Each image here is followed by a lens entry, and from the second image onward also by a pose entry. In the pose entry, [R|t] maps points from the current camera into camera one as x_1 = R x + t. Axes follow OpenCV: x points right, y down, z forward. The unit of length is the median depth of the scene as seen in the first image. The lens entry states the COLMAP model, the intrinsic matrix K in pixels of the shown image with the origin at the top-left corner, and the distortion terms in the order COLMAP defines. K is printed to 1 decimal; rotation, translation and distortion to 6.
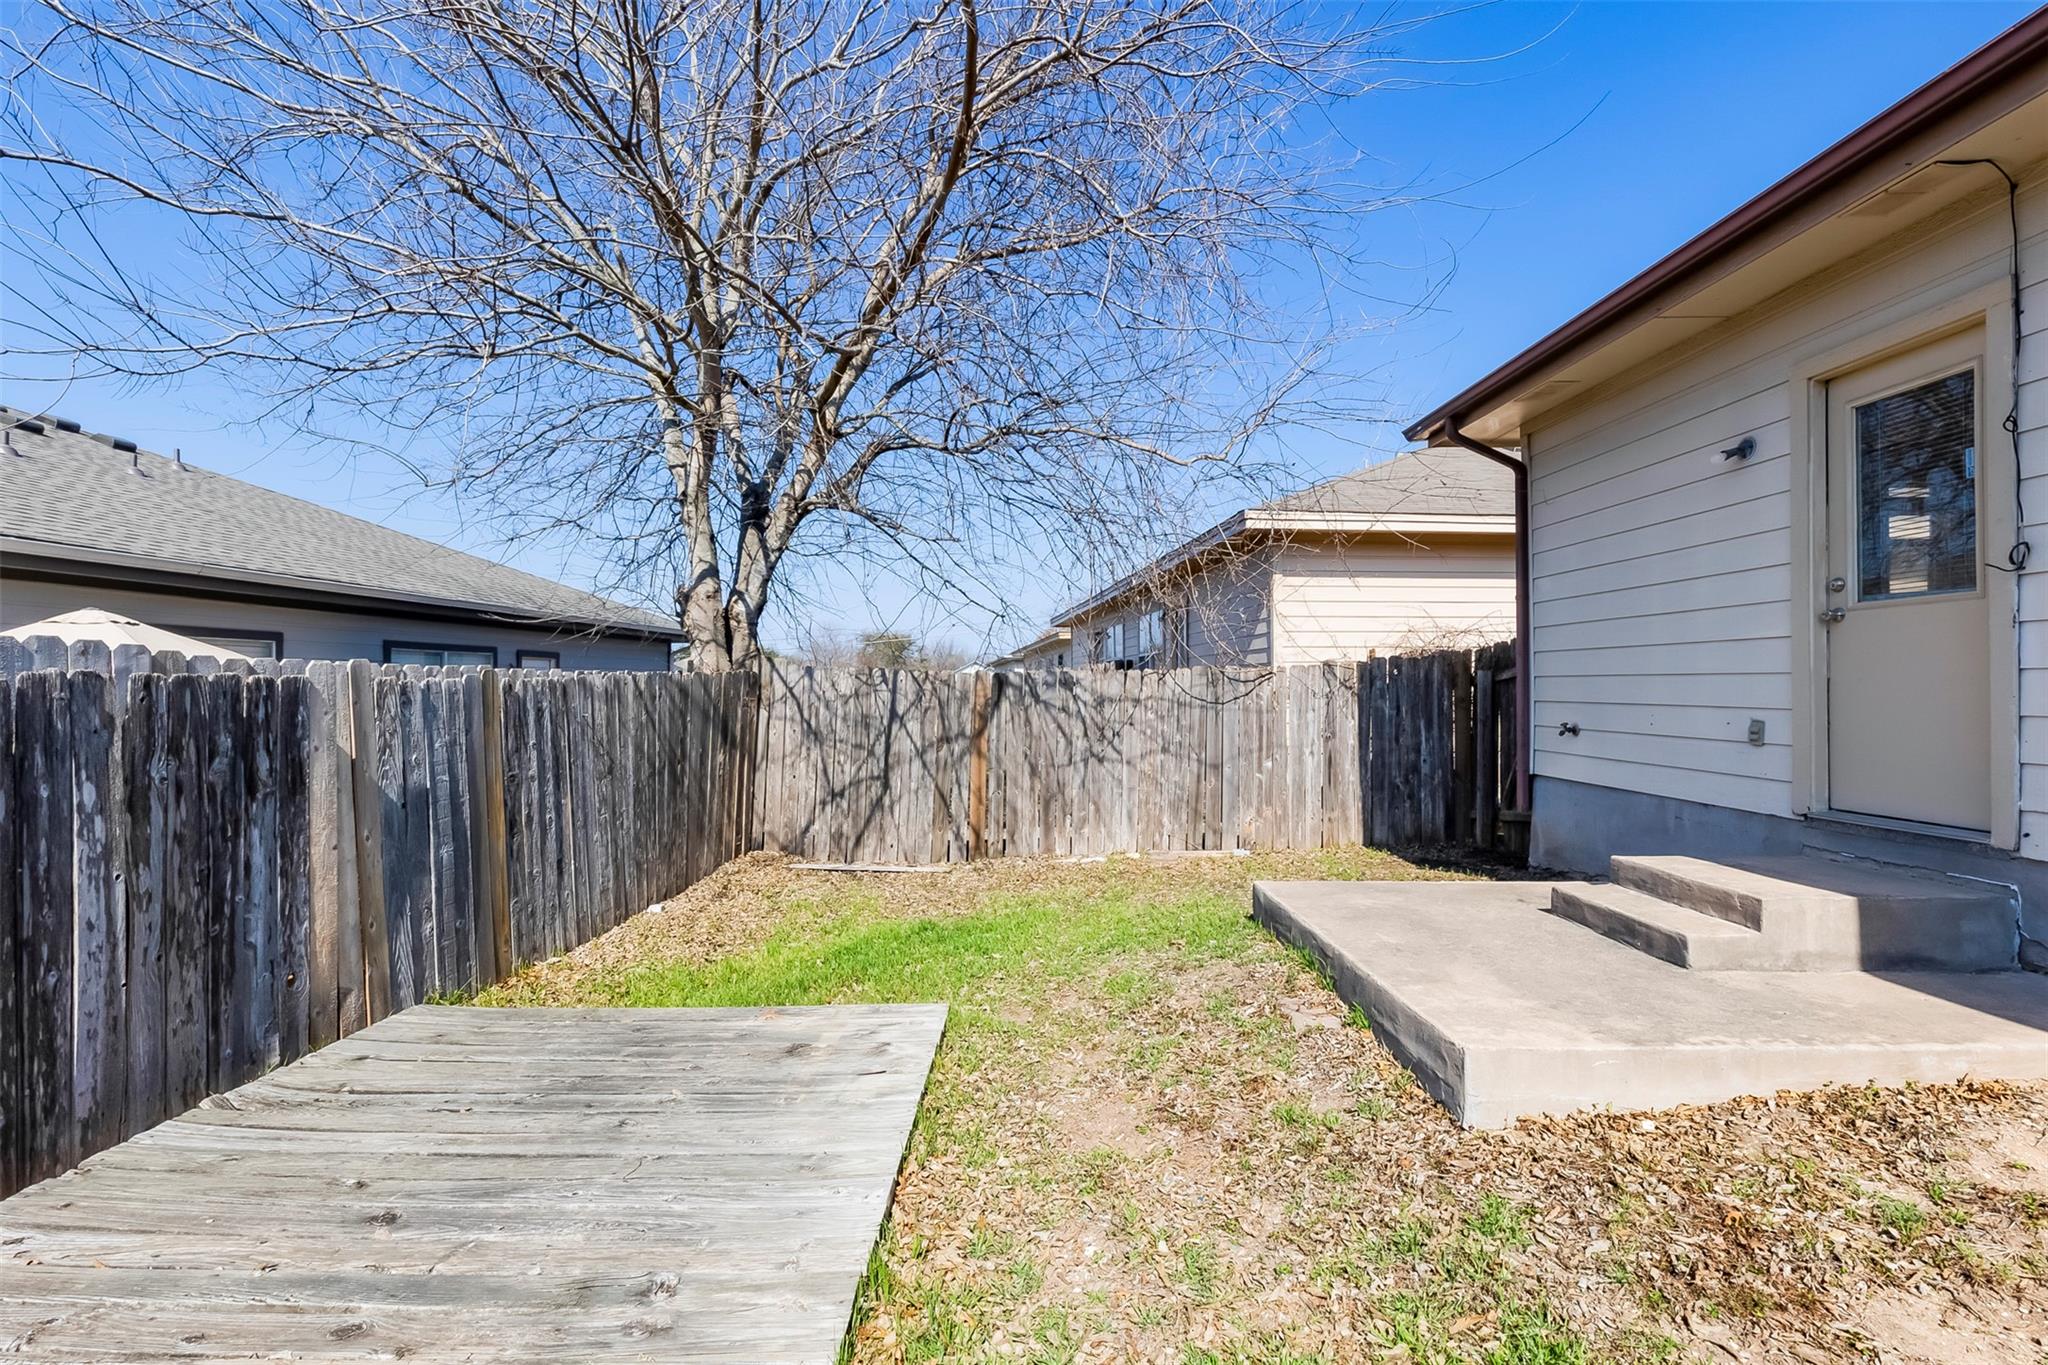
lens RADIAL K [[932.3, 0, 1020.3], [0, 932.3, 683.8], [0, 0, 1]] dist [0.006710, -0.003079]
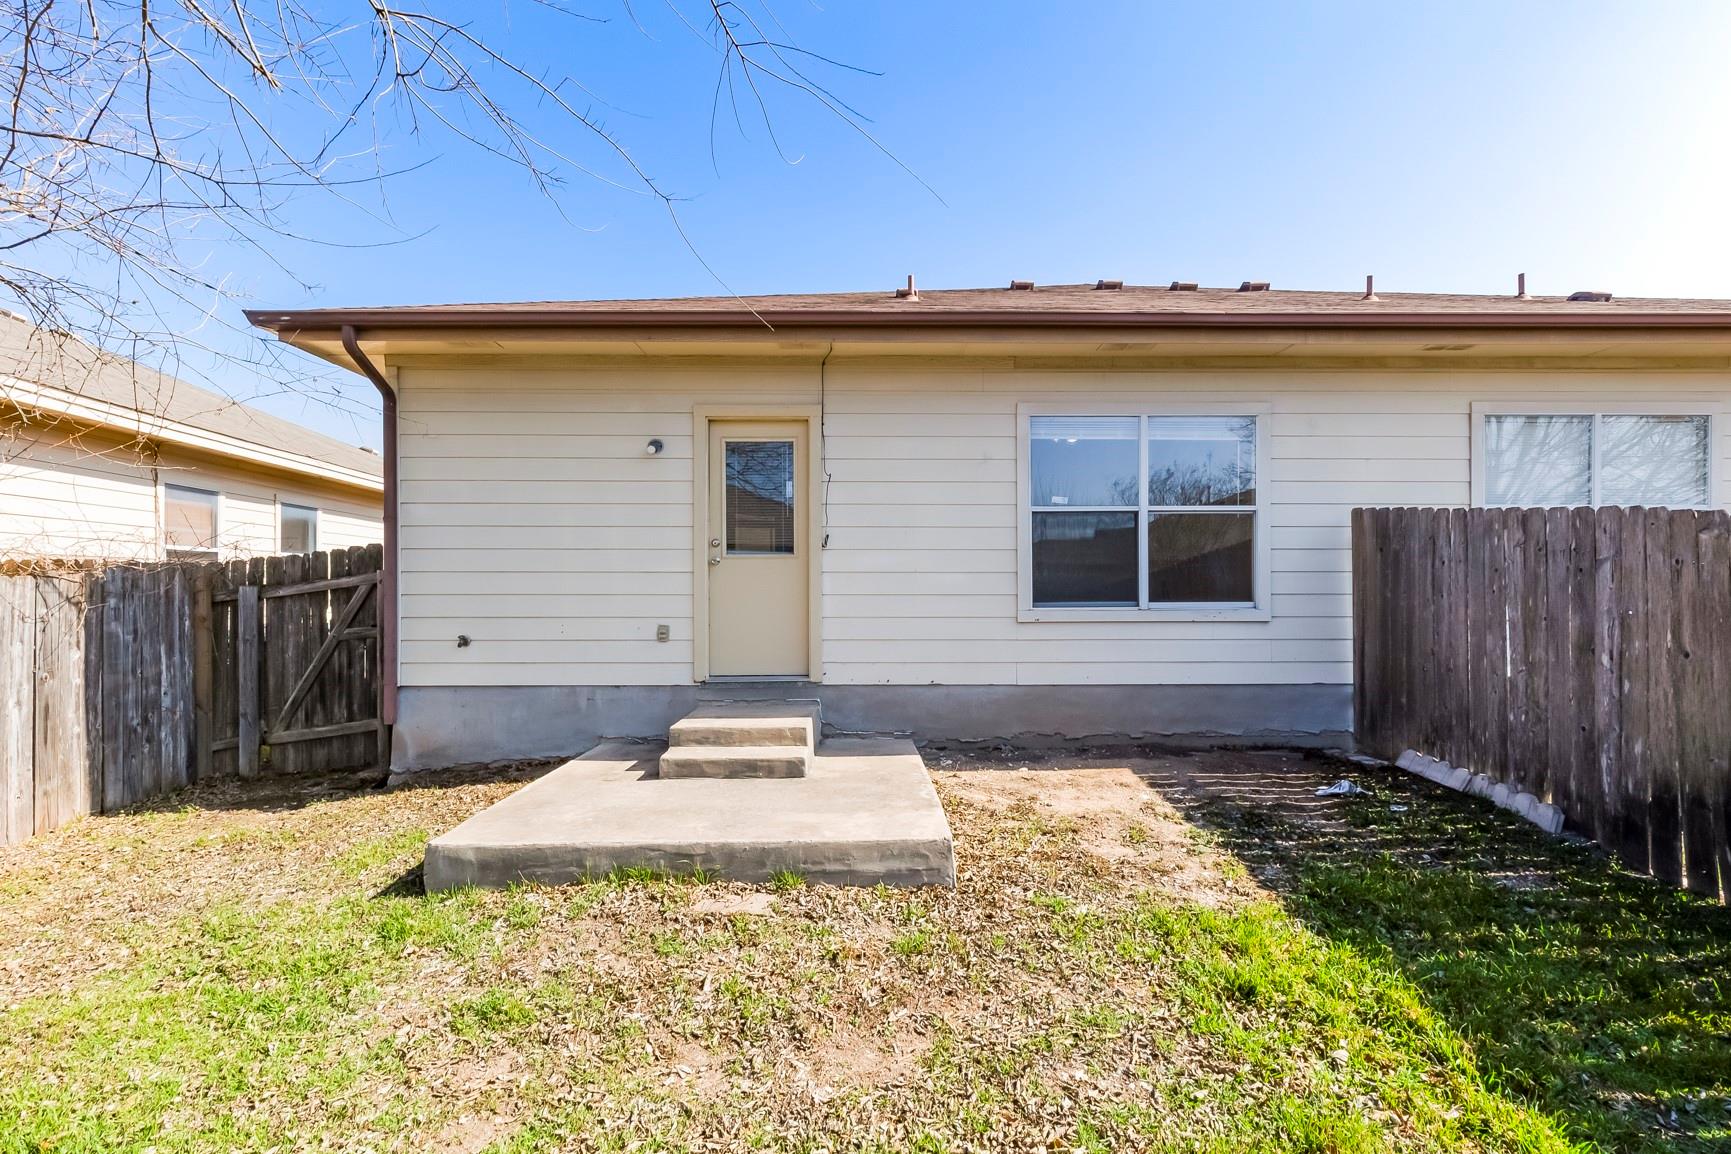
lens RADIAL K [[788.0, 0, 871.4], [0, 788.0, 578.2], [0, 0, 1]] dist [0.006710, -0.003079]
pose [[-0.006267, 0.017393, 0.999829, -0.448130], [-0.001325, 0.999848, -0.017402, -0.014181], [-0.999979, -0.001434, -0.006243, 0.588978]]
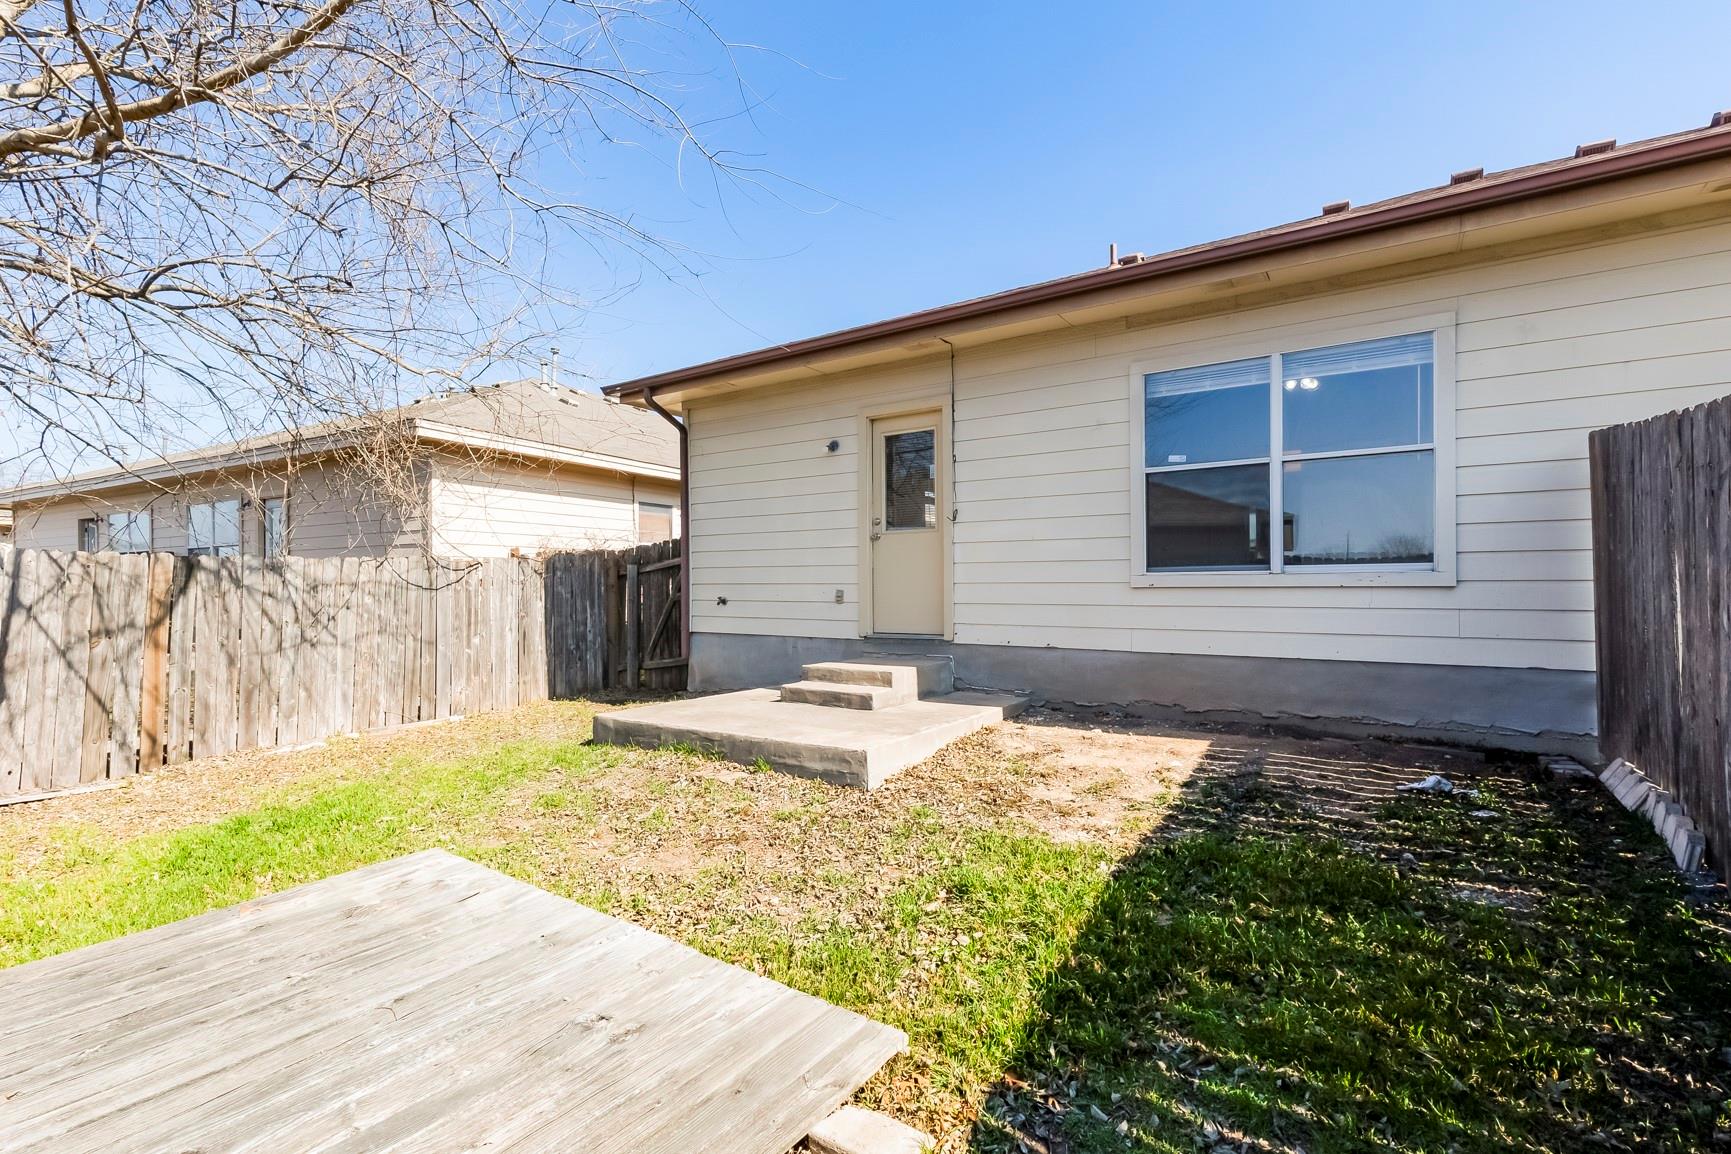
lens RADIAL K [[788.0, 0, 866.0], [0, 788.0, 582.8], [0, 0, 1]] dist [0.006710, -0.003079]
pose [[0.565861, 0.003805, 0.824492, -0.443855], [-0.000450, 0.999991, -0.004307, 0.027759], [-0.824500, 0.002066, 0.565858, 0.043438]]
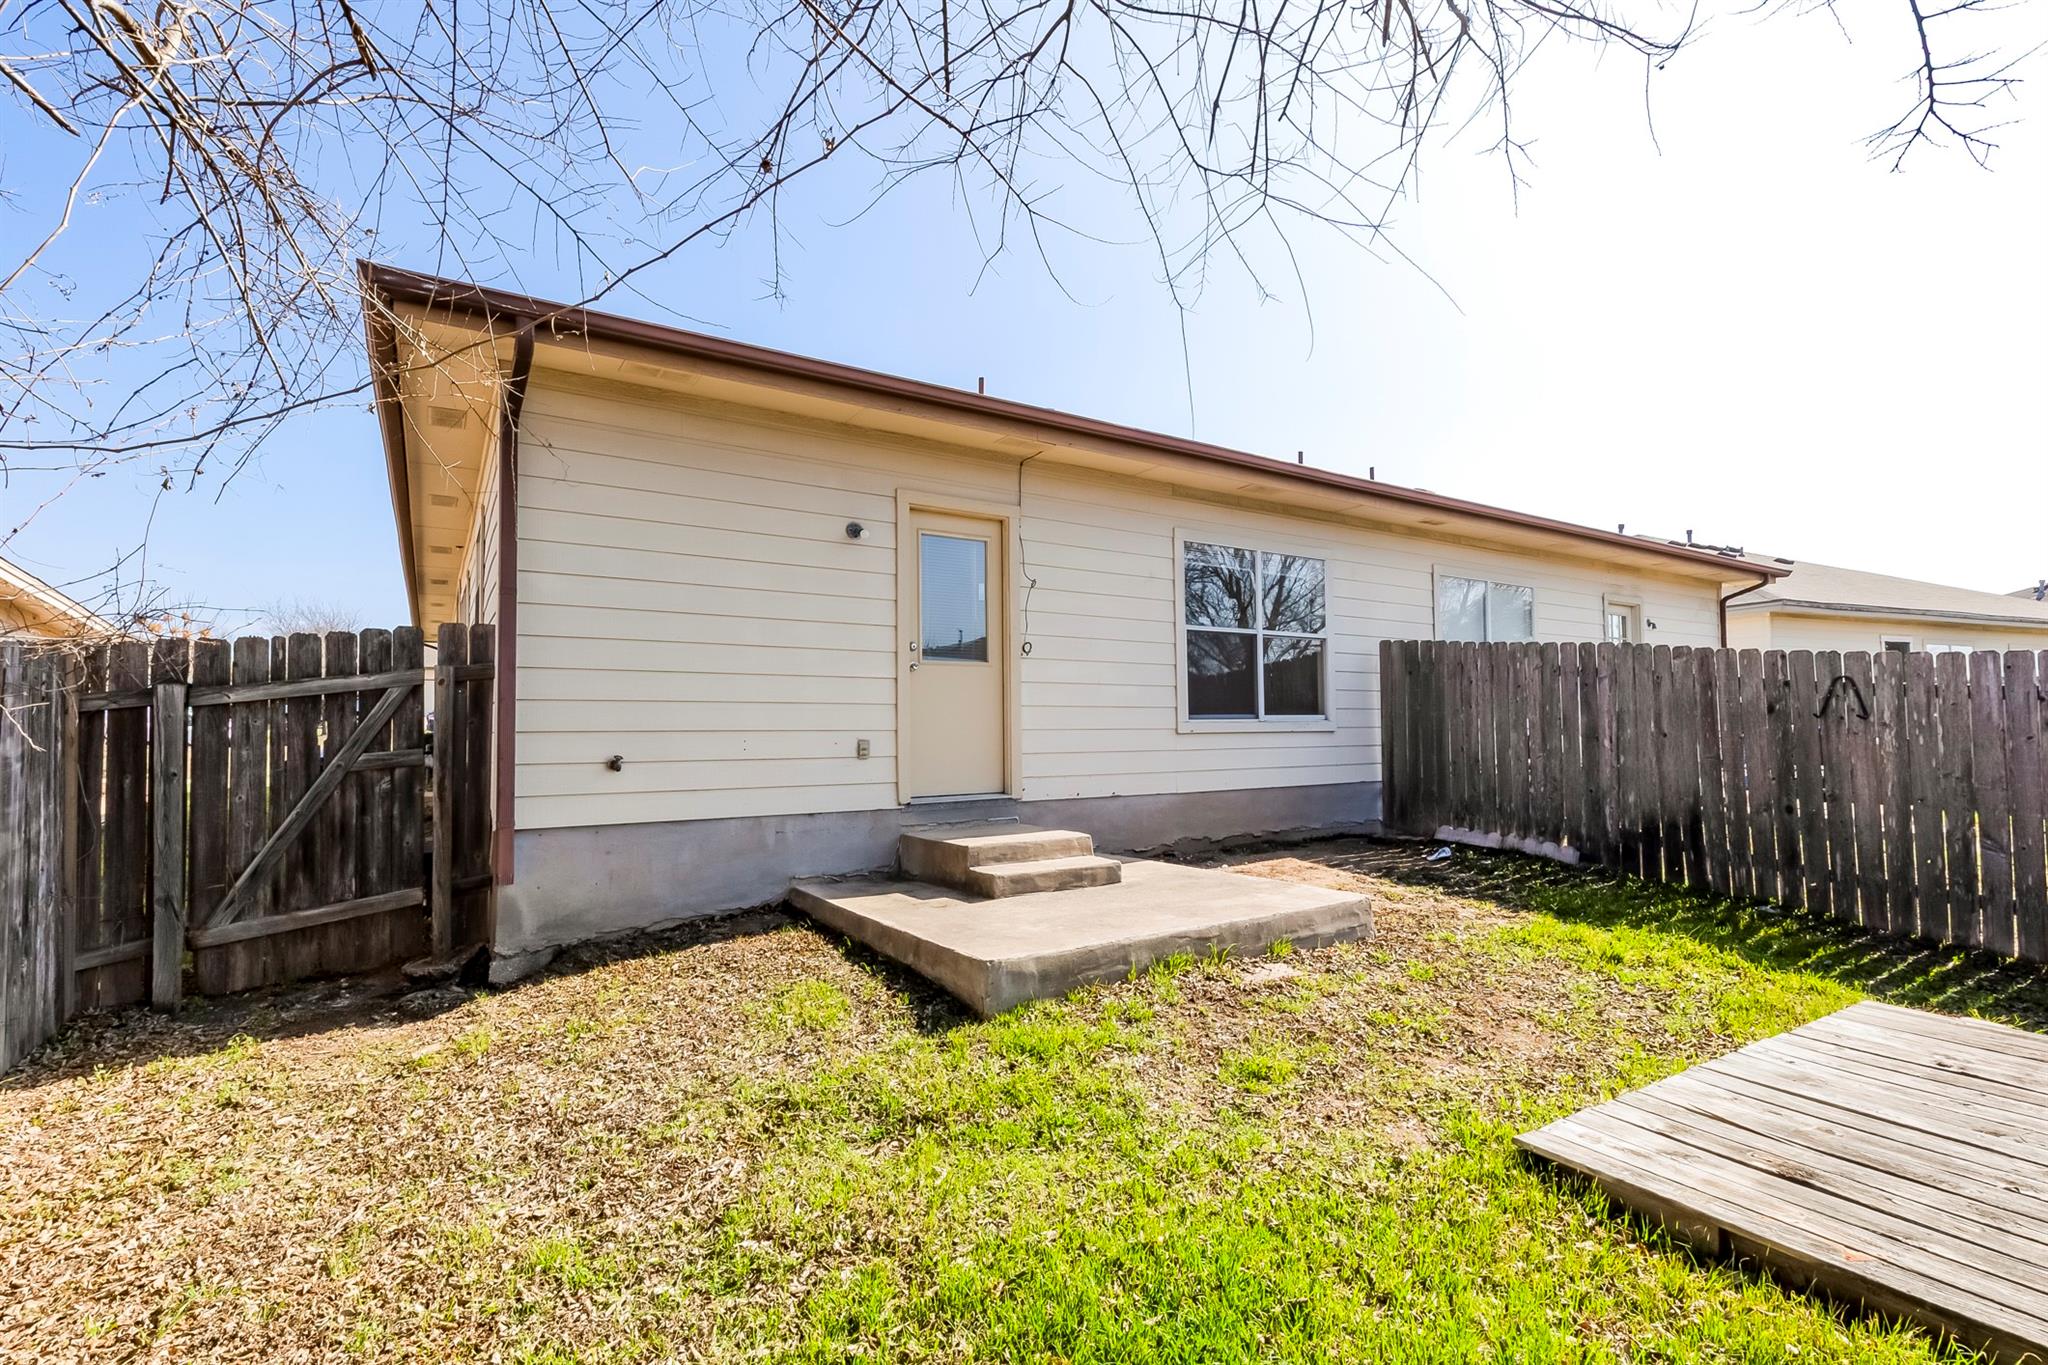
lens RADIAL K [[932.3, 0, 1037.7], [0, 932.3, 673.5], [0, 0, 1]] dist [0.006710, -0.003079]
pose [[-0.543412, 0.063072, 0.837093, -0.388926], [0.010002, 0.997589, -0.068671, 0.034329], [-0.839406, -0.028944, -0.542733, 1.328977]]
